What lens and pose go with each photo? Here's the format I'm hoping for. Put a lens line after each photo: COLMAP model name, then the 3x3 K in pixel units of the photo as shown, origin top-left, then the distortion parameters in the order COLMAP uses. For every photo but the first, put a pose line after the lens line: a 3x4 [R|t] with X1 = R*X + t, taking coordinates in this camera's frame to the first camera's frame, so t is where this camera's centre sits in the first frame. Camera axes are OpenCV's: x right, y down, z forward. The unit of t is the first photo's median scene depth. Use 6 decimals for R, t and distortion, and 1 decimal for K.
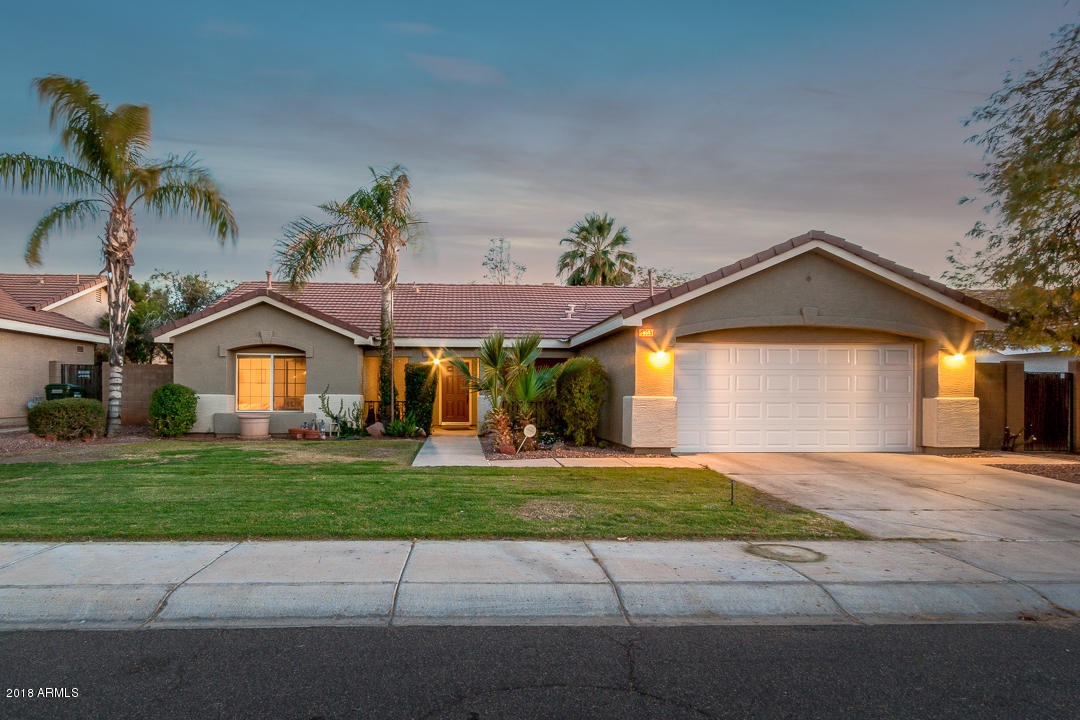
lens RADIAL K [[562.2, 0, 539.3], [0, 562.2, 402.4], [0, 0, 1]] dist [0.000182, 0.000381]
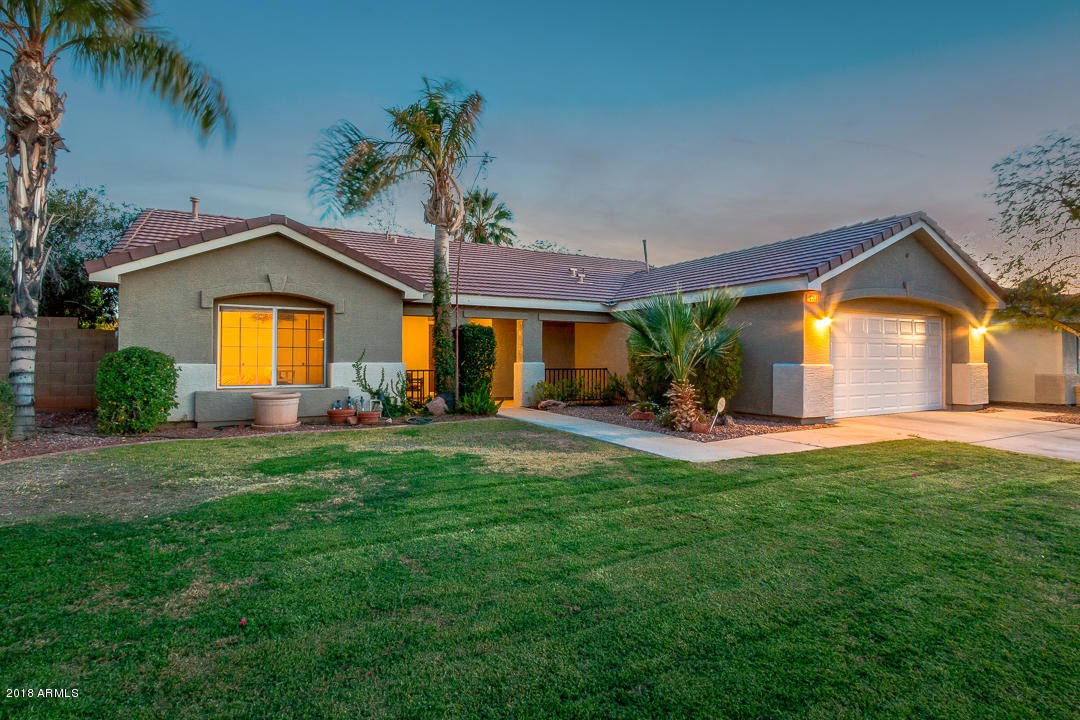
lens RADIAL K [[496.0, 0, 546.1], [0, 496.0, 357.7], [0, 0, 1]] dist [-0.001076, -0.000534]
pose [[0.924777, -0.001815, 0.380505, -0.447486], [0.007077, 0.999898, -0.012430, -0.011726], [-0.380443, 0.014188, 0.924695, 0.315141]]
